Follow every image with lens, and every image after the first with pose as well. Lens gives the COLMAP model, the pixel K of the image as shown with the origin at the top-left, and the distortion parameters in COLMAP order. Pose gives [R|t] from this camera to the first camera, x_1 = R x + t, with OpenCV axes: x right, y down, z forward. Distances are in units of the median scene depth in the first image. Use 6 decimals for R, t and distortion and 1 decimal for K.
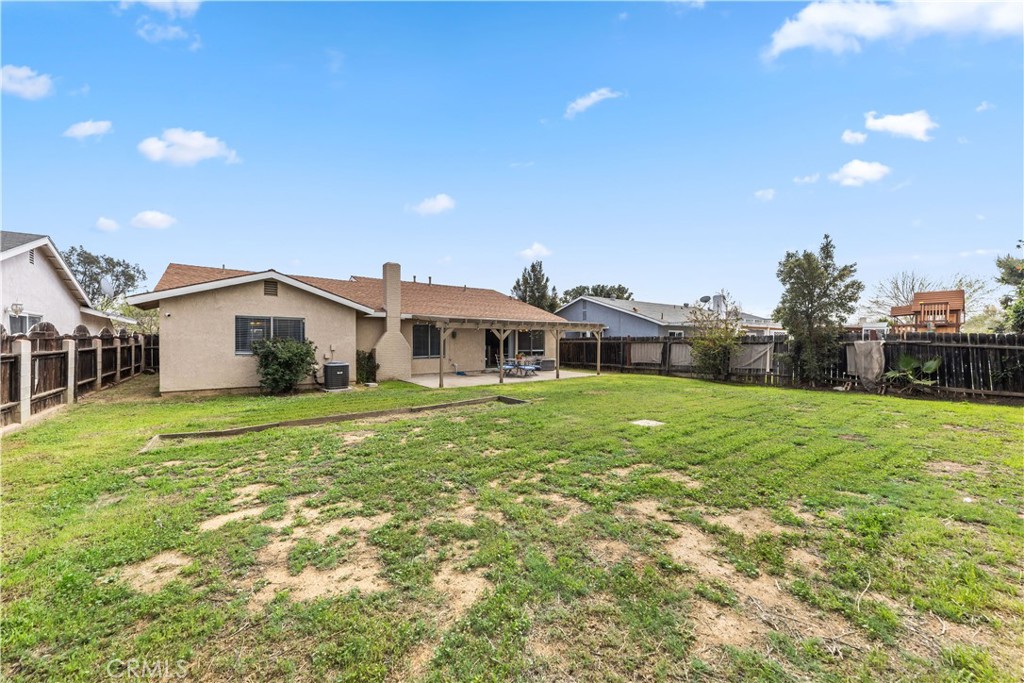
lens RADIAL K [[390.3, 0, 511.1], [0, 390.3, 342.7], [0, 0, 1]] dist [0.011824, -0.000343]
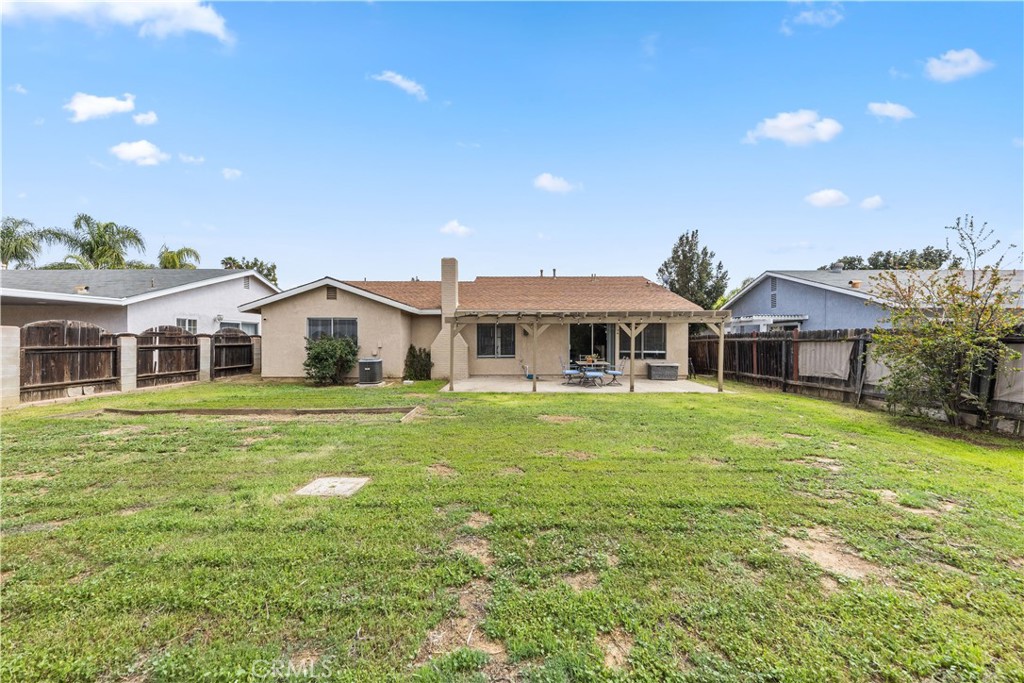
lens RADIAL K [[390.3, 0, 511.1], [0, 390.3, 342.7], [0, 0, 1]] dist [0.011824, -0.000343]
pose [[0.783489, 0.003181, -0.621398, 0.368678], [-0.003386, 0.999994, 0.000850, 0.003258], [0.621397, 0.001438, 0.783495, 0.300514]]
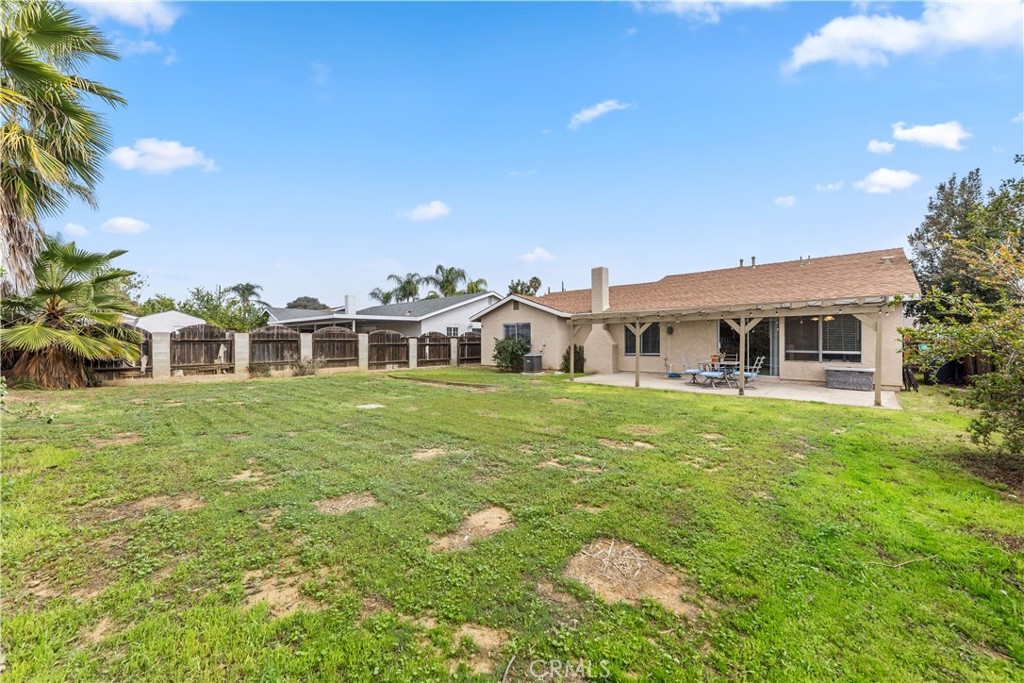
lens RADIAL K [[390.3, 0, 511.1], [0, 390.3, 342.7], [0, 0, 1]] dist [0.011824, -0.000343]
pose [[0.162006, 0.002728, -0.986786, 0.660751], [-0.001418, 0.999996, 0.002532, 0.005546], [0.986789, 0.000989, 0.162009, 0.513109]]
